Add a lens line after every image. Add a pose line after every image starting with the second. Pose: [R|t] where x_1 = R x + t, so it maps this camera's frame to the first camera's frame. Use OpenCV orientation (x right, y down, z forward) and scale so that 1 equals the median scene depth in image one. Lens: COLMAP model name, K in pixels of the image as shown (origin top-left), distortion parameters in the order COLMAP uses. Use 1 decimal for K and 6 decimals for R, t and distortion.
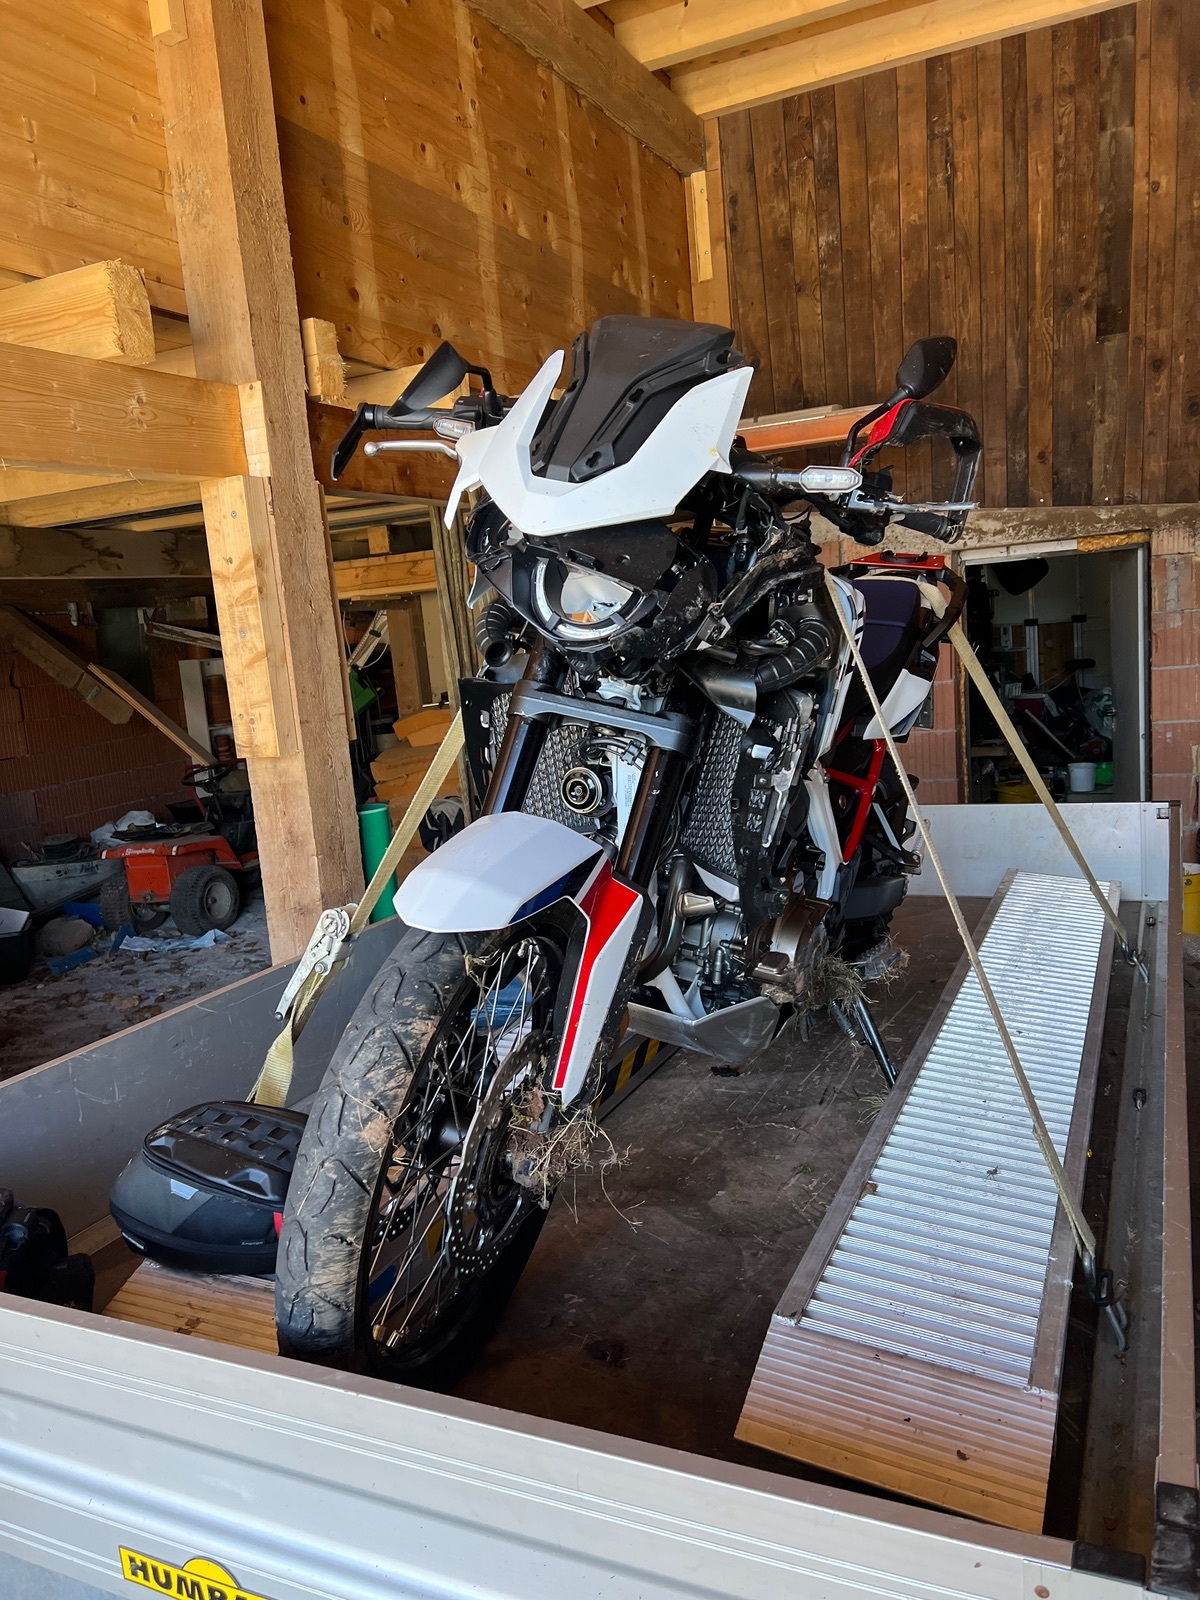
lens RADIAL K [[1200.4, 0, 600.0], [0, 1200.4, 800.0], [0, 0, 1]] dist [0.061886, -0.073065]
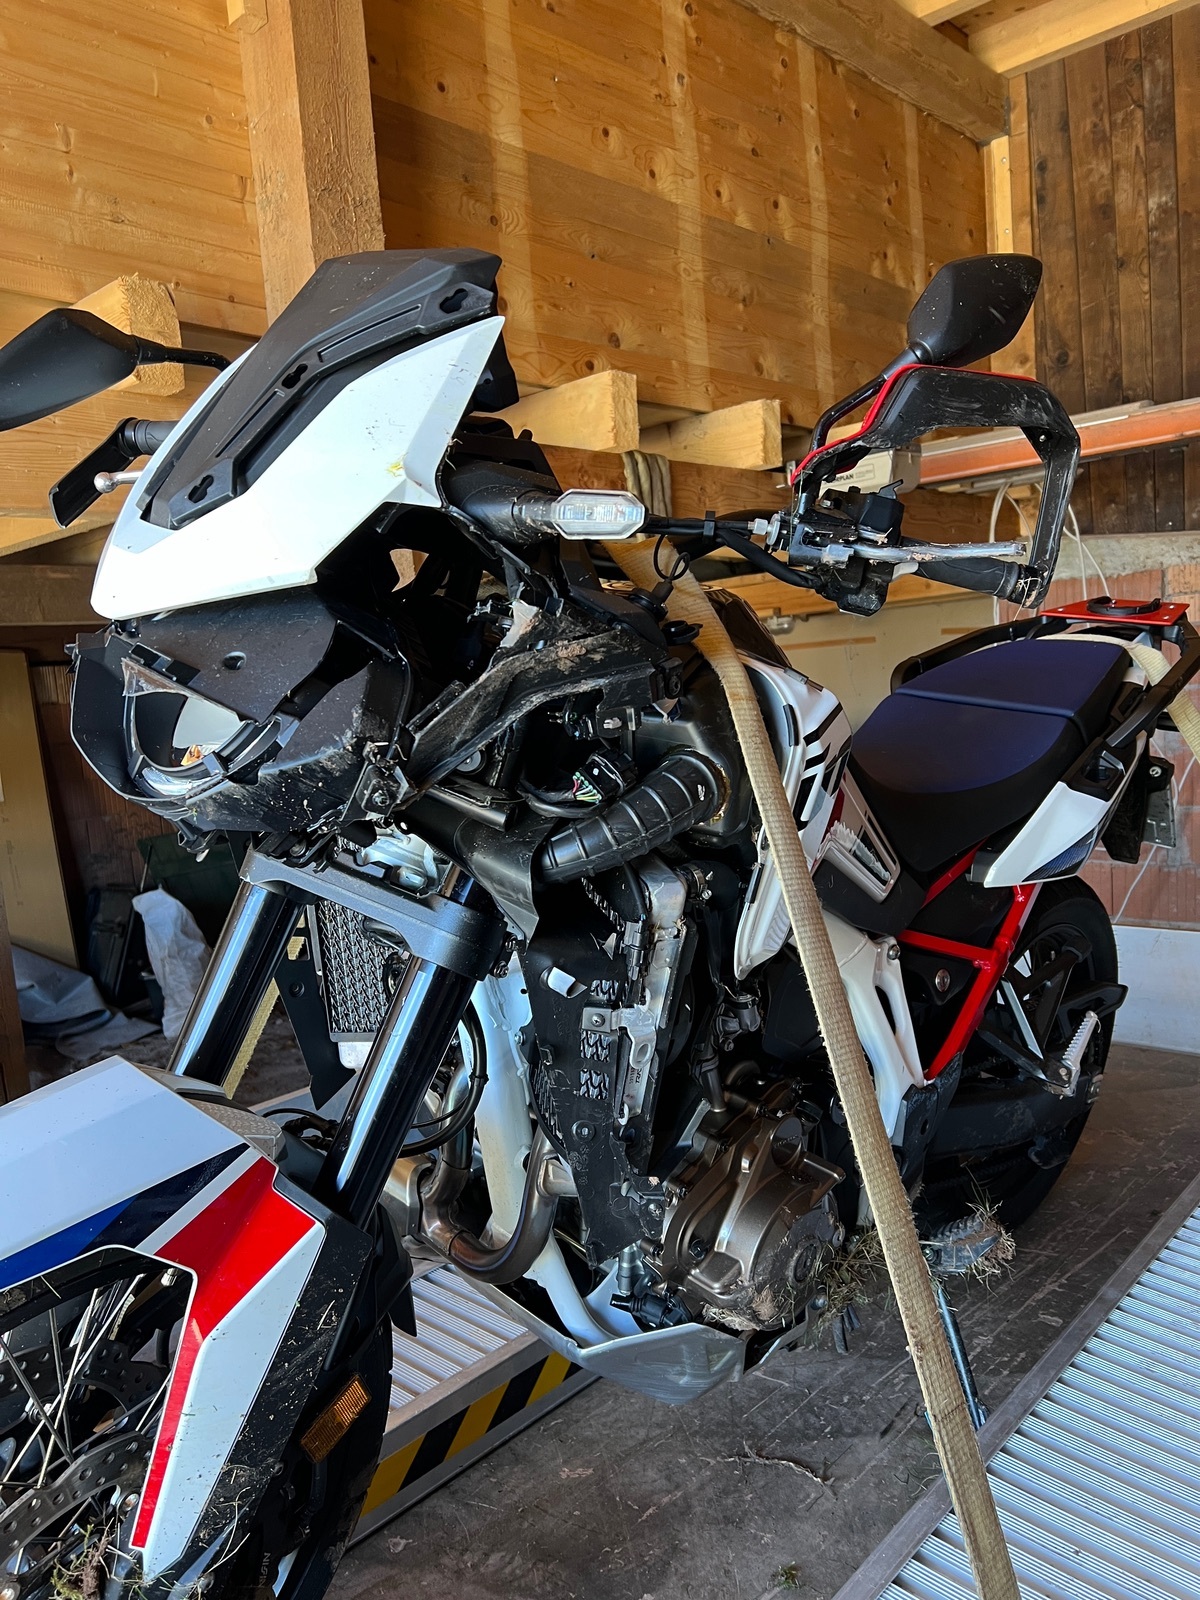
lens RADIAL K [[1200.4, 0, 600.0], [0, 1200.4, 800.0], [0, 0, 1]] dist [0.061886, -0.073065]
pose [[0.955480, 0.042441, -0.291987, 0.129528], [-0.048079, 0.998770, -0.012158, -0.049703], [0.291112, 0.025655, 0.956345, 0.184512]]
